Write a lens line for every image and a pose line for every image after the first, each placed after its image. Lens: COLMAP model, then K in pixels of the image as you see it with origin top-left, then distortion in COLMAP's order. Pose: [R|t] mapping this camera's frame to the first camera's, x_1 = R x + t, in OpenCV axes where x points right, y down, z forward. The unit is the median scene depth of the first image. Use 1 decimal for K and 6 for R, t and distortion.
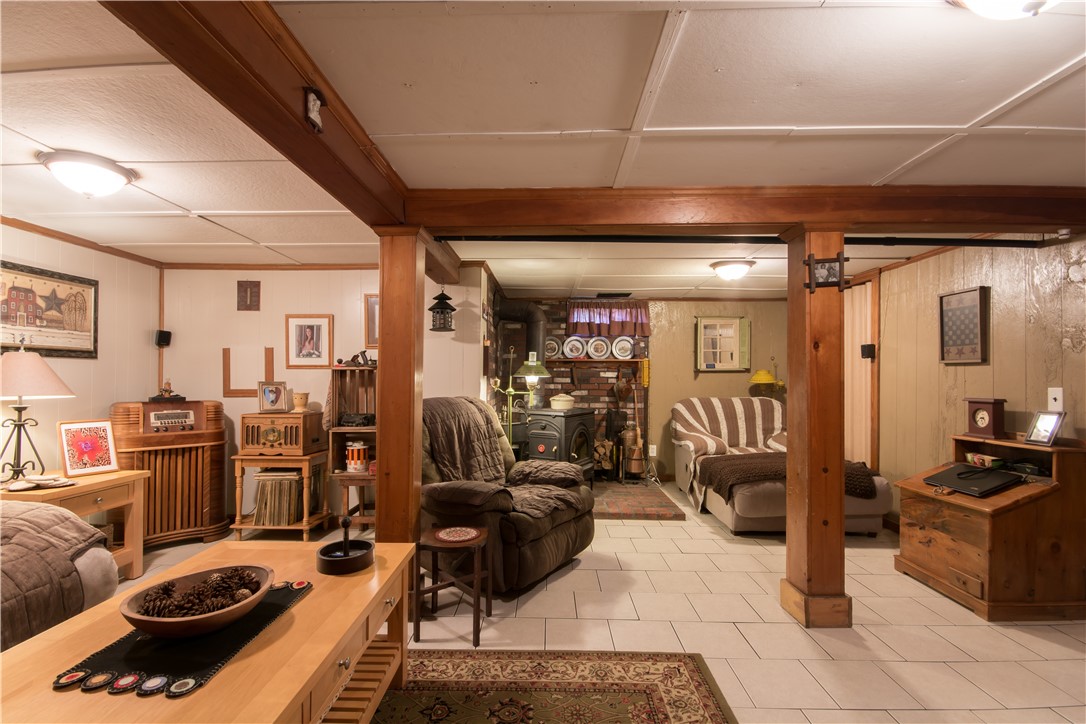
lens RADIAL K [[481.6, 0, 534.2], [0, 481.6, 373.0], [0, 0, 1]] dist [0.002345, -0.006234]
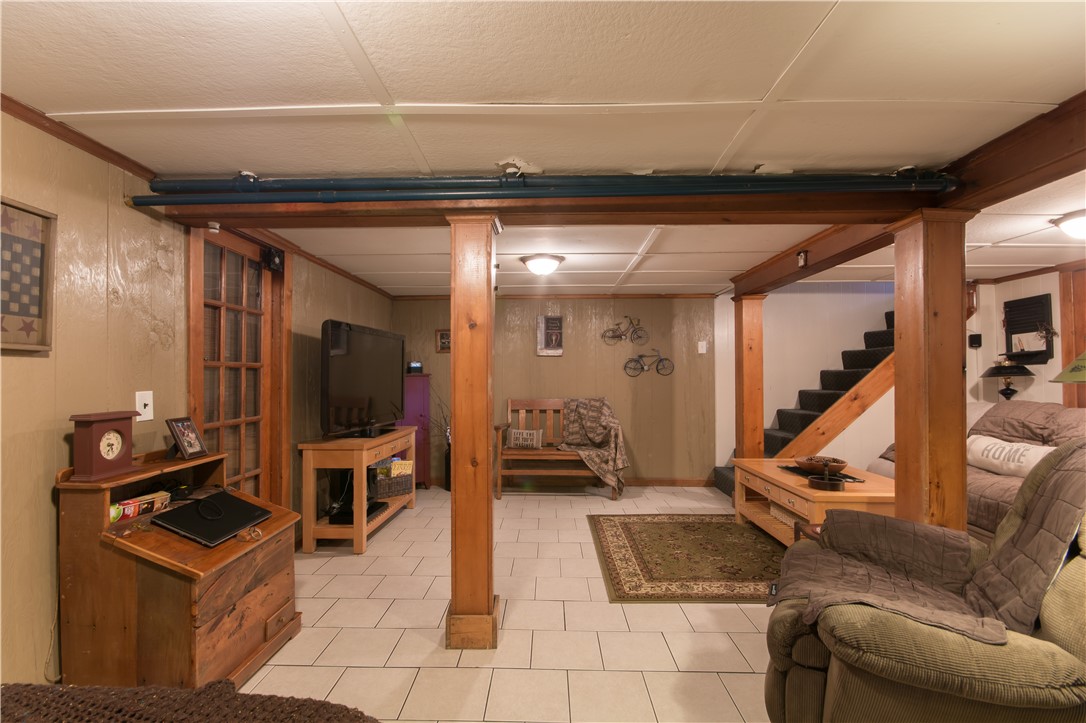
lens RADIAL K [[481.6, 0, 534.2], [0, 481.6, 372.5], [0, 0, 1]] dist [0.002345, -0.006234]
pose [[-0.999996, -0.002725, 0.000654, 0.346103], [-0.002738, 0.999762, -0.021647, 0.011179], [-0.000595, -0.021649, -0.999765, 1.441130]]
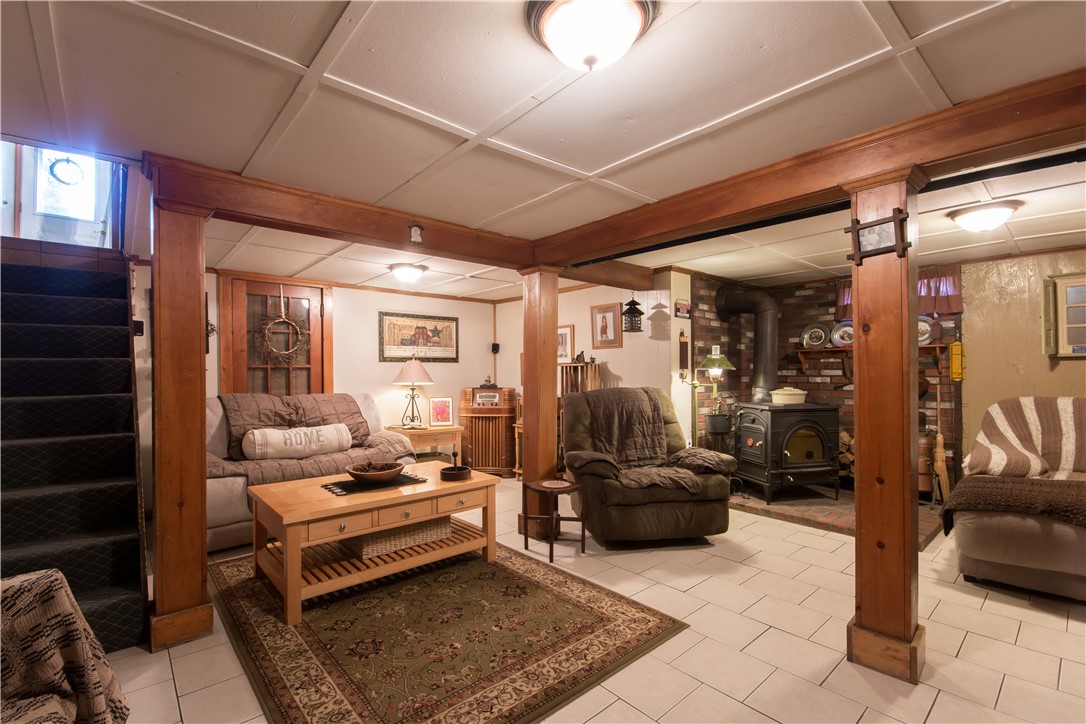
lens RADIAL K [[481.6, 0, 534.2], [0, 481.6, 373.0], [0, 0, 1]] dist [0.002345, -0.006234]
pose [[0.678471, -0.007042, -0.734593, 0.578443], [0.015899, 0.999861, 0.005100, 0.004749], [0.734455, -0.015139, 0.678489, 0.013260]]
